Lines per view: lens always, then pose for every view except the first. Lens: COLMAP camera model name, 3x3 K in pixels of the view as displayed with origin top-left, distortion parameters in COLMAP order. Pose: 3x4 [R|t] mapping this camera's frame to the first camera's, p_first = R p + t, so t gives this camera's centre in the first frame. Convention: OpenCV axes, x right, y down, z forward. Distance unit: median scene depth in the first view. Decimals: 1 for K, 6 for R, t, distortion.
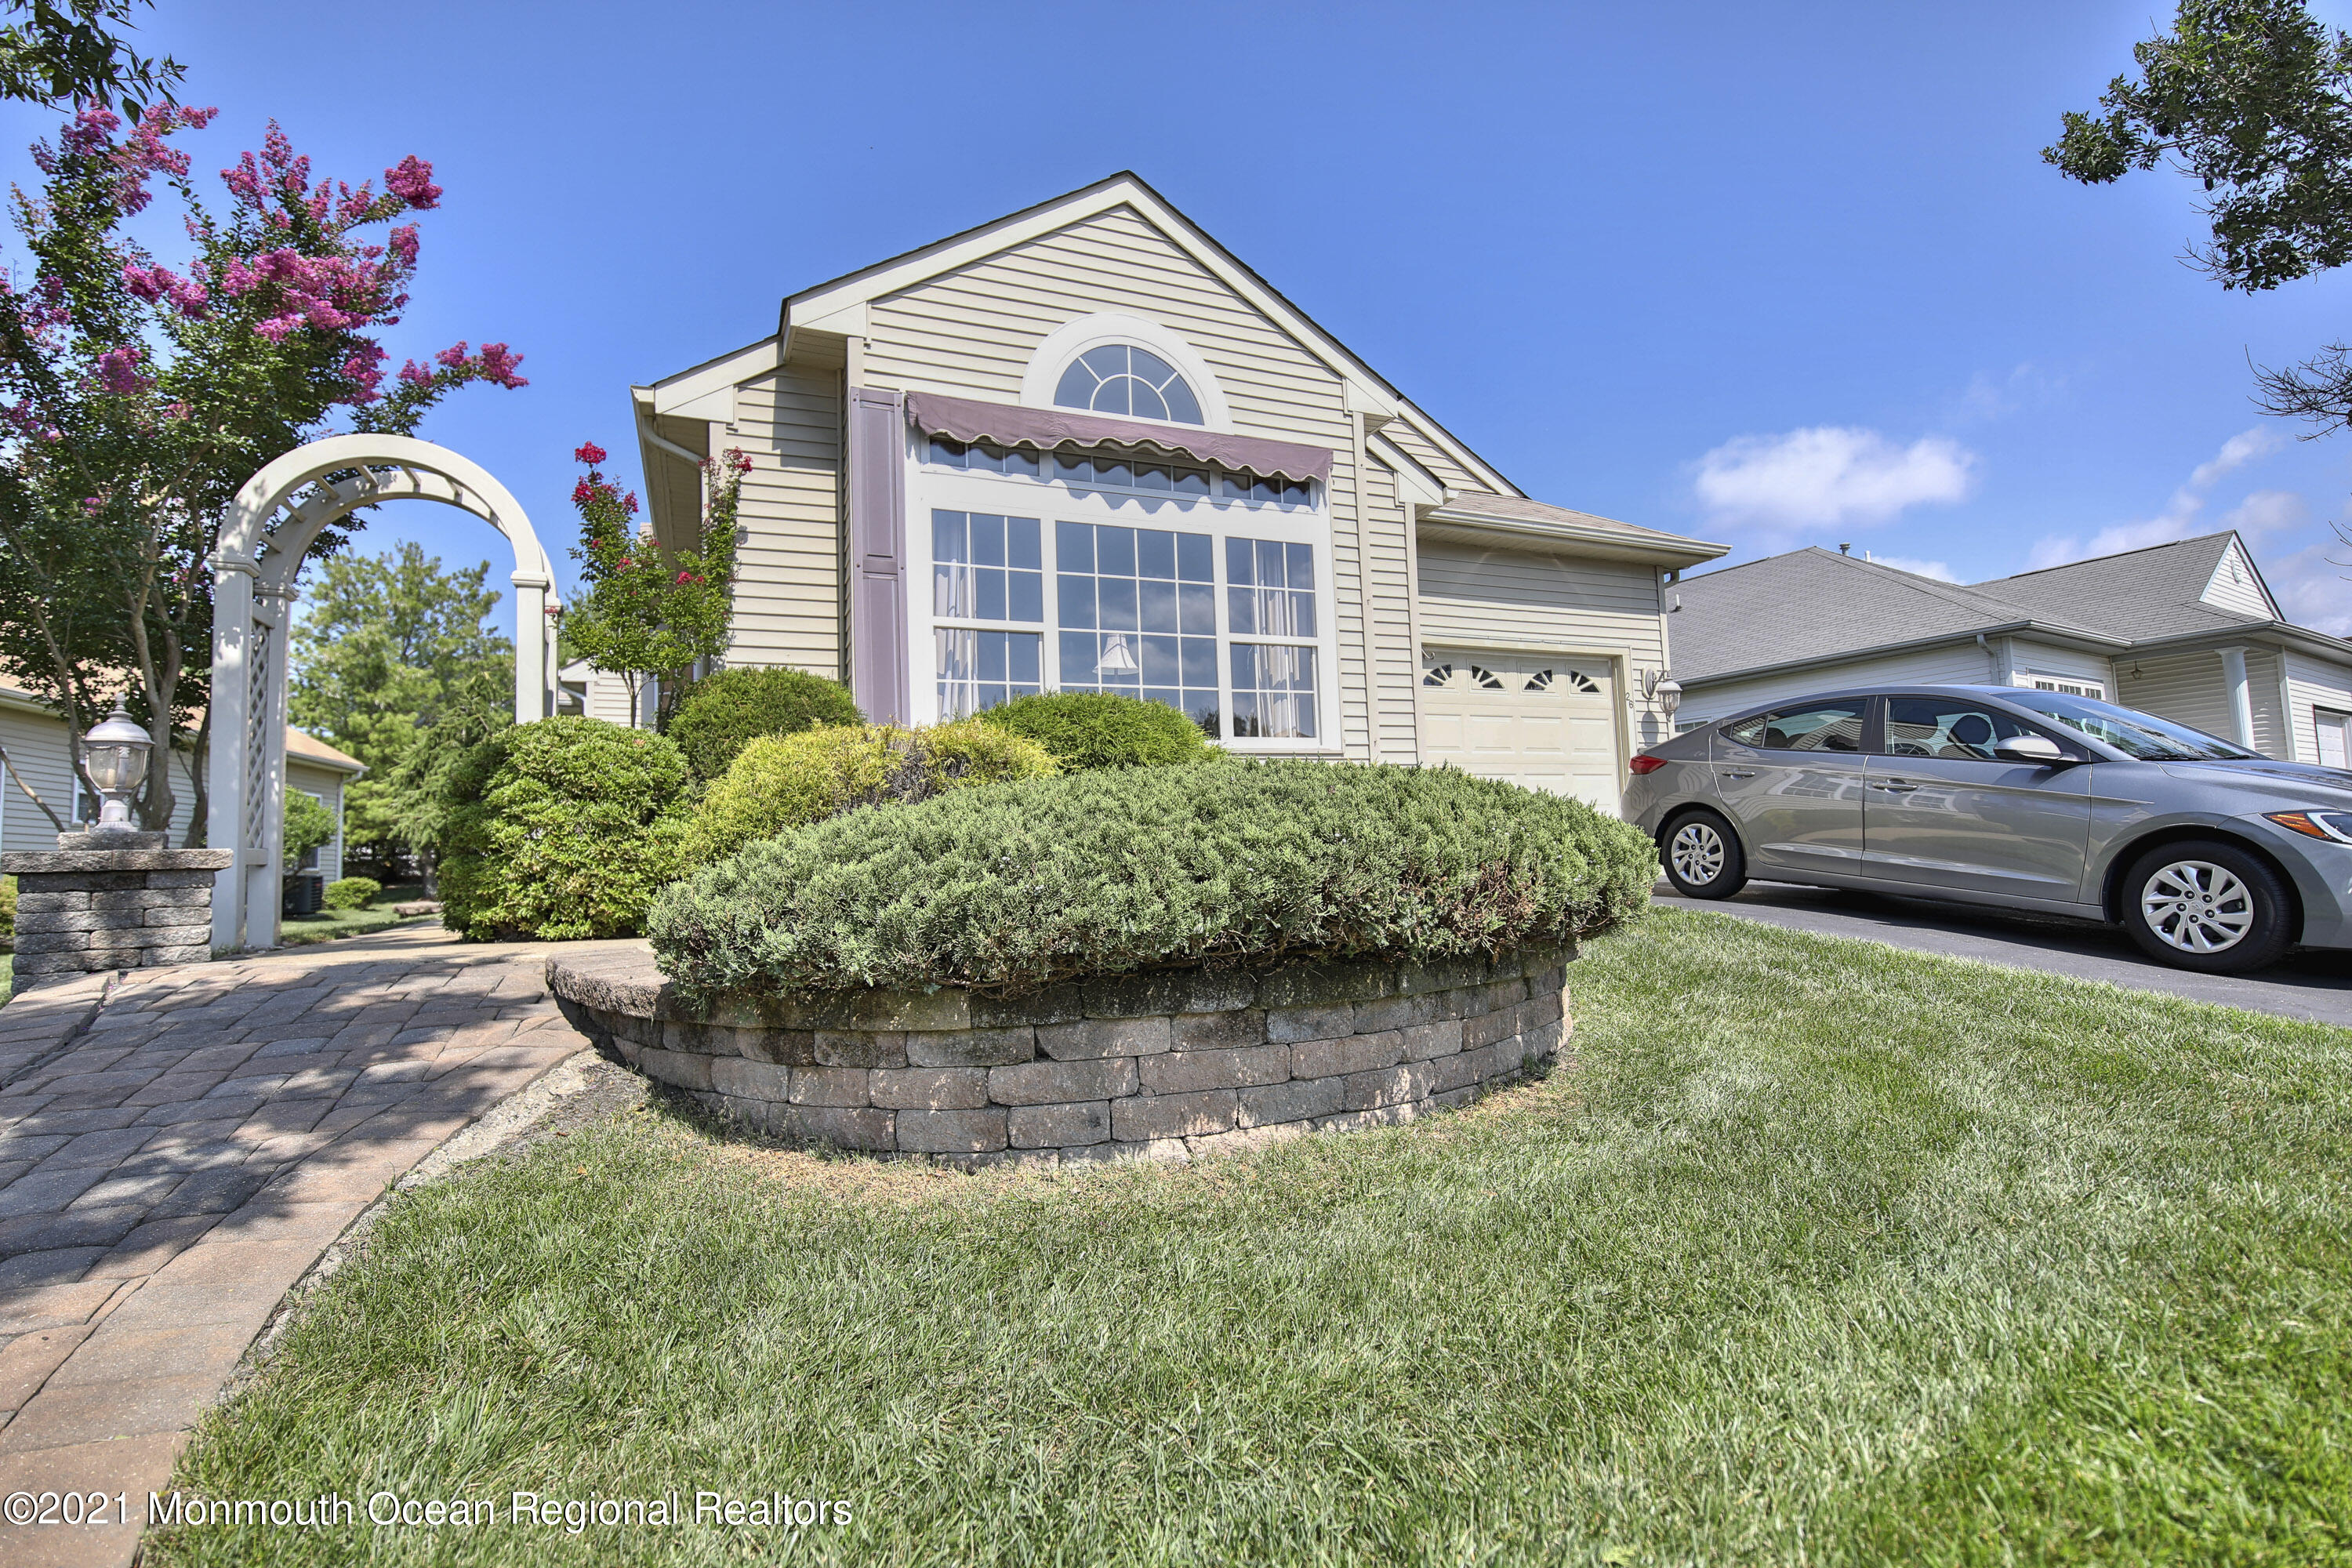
lens RADIAL K [[1123.0, 0, 1176.0], [0, 1123.0, 784.0], [0, 0, 1]] dist [-0.027327, -0.000419]
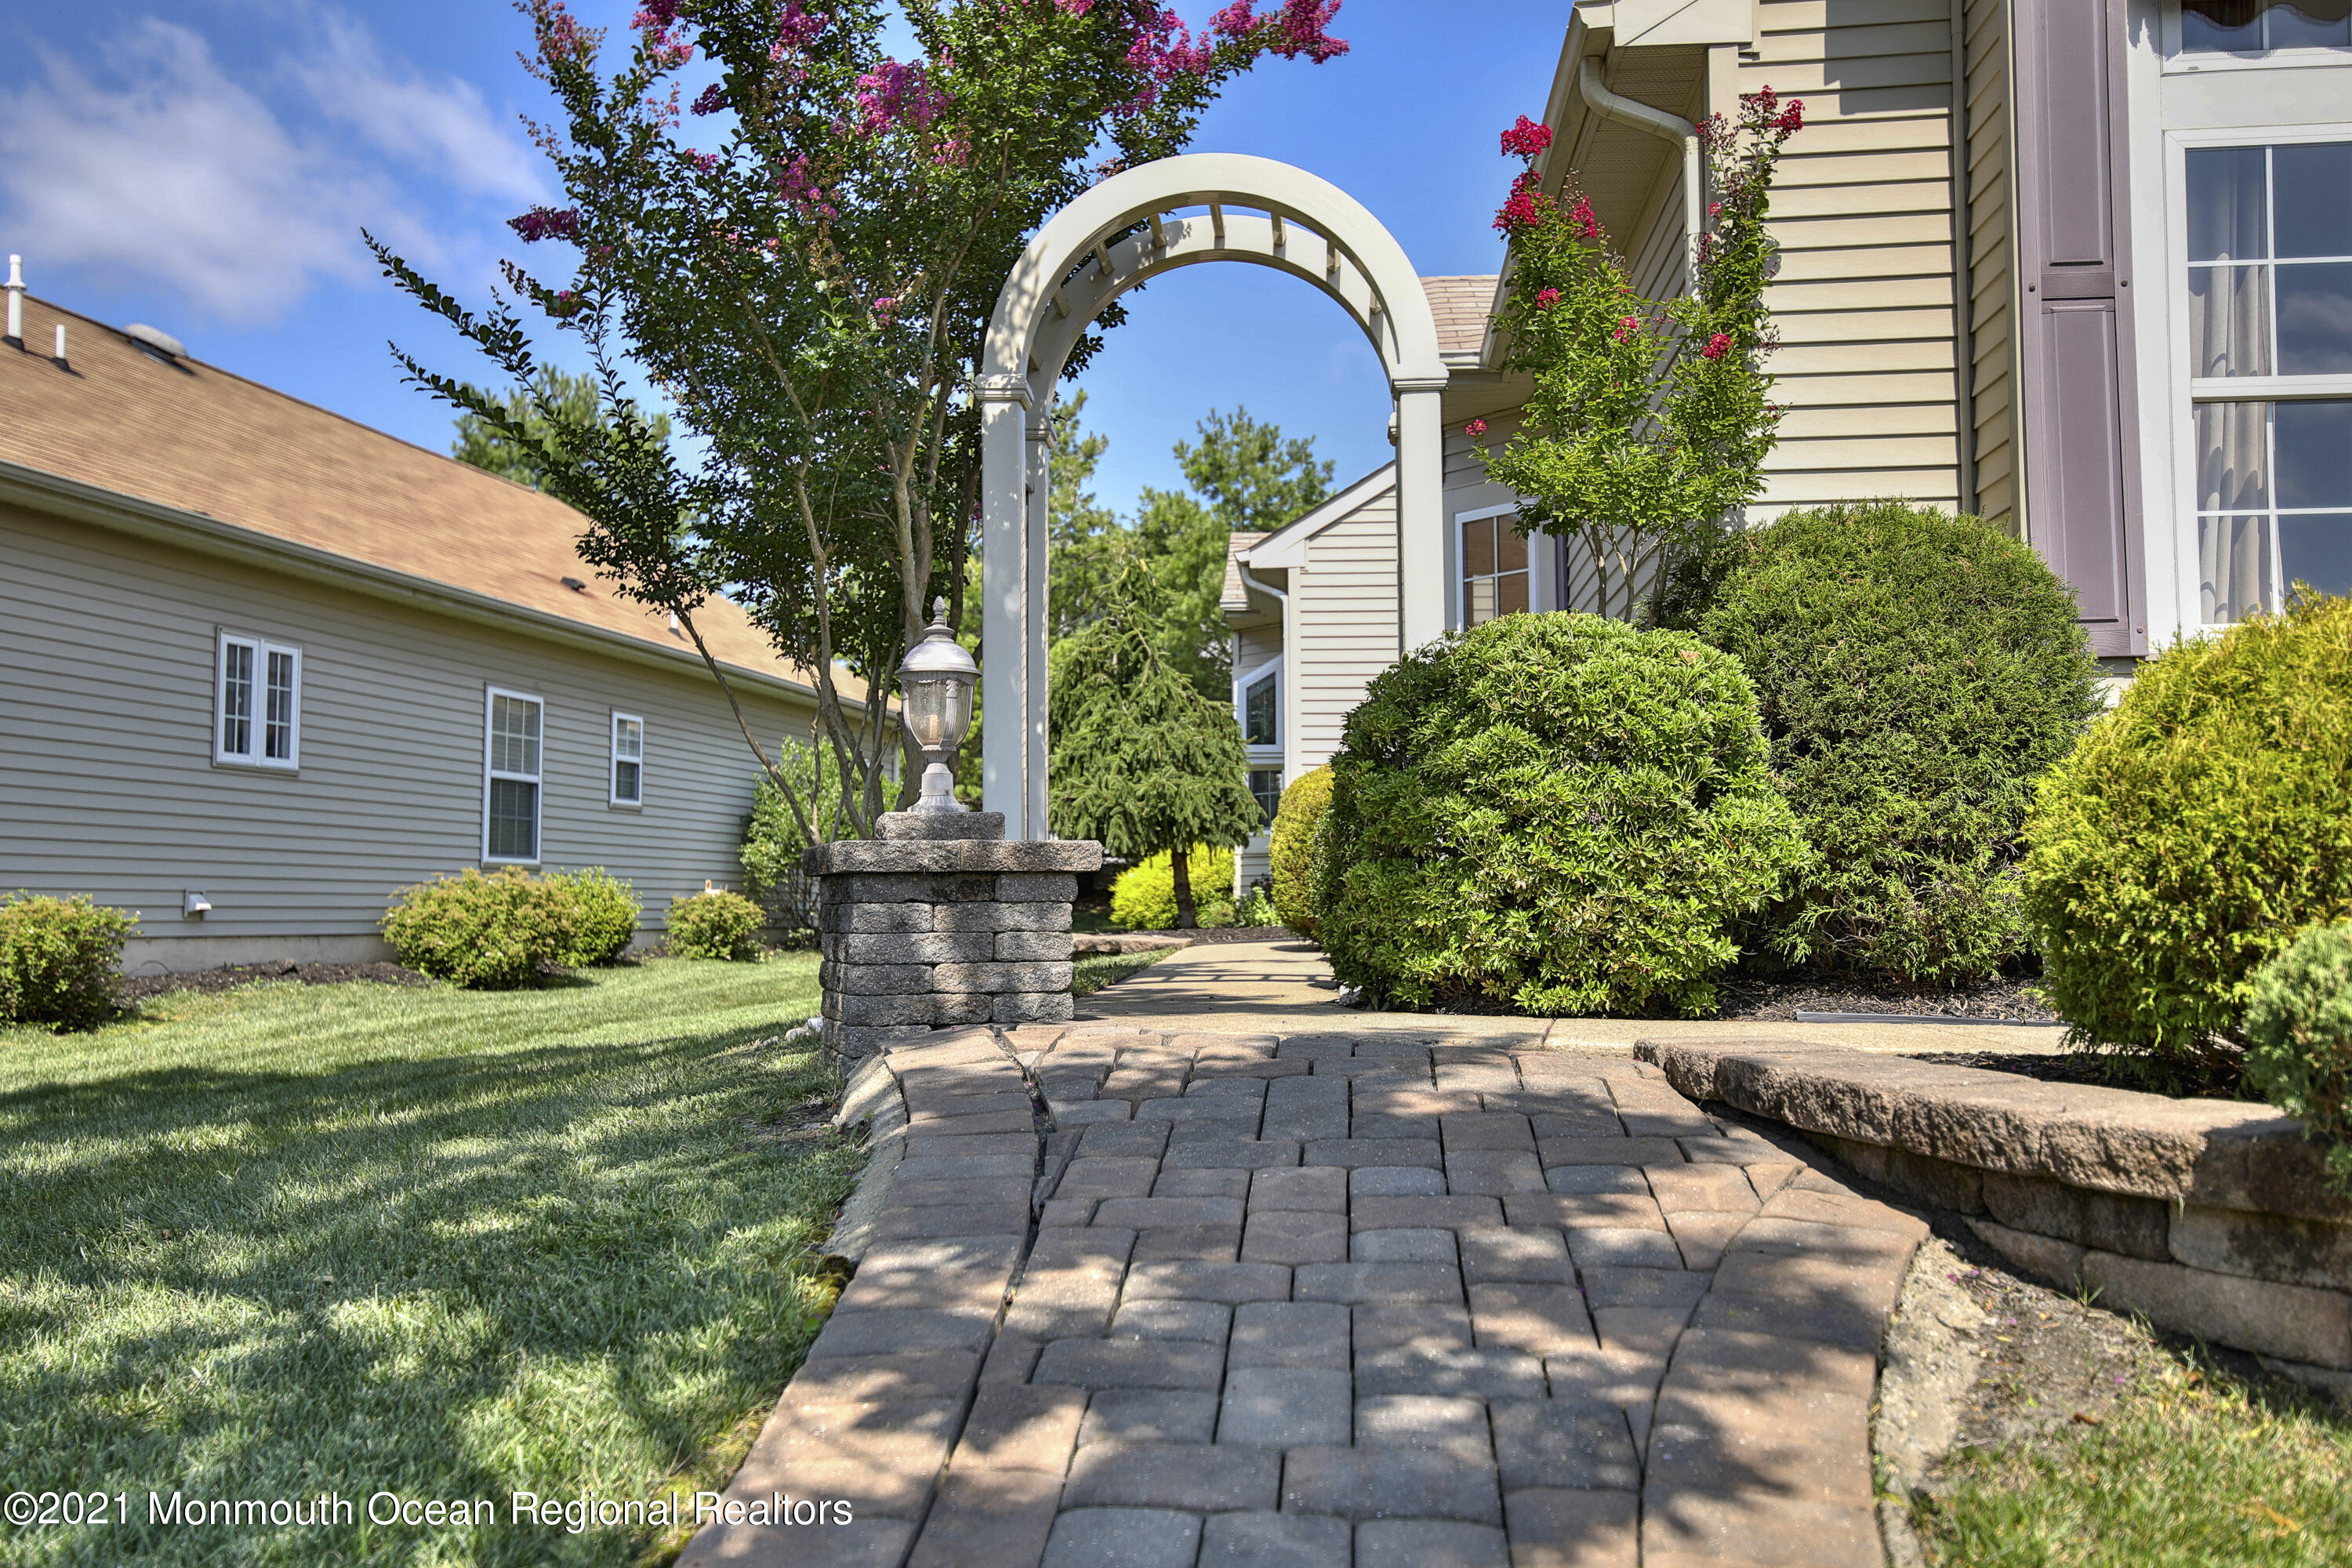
lens RADIAL K [[2153.4, 0, 1176.0], [0, 2153.4, 784.0], [0, 0, 1]] dist [0.019218, 0.014177]
pose [[0.853097, 0.004411, -0.521735, -0.149288], [0.006329, 0.999803, 0.018801, 0.003401], [0.521715, -0.019341, 0.852901, -0.014676]]
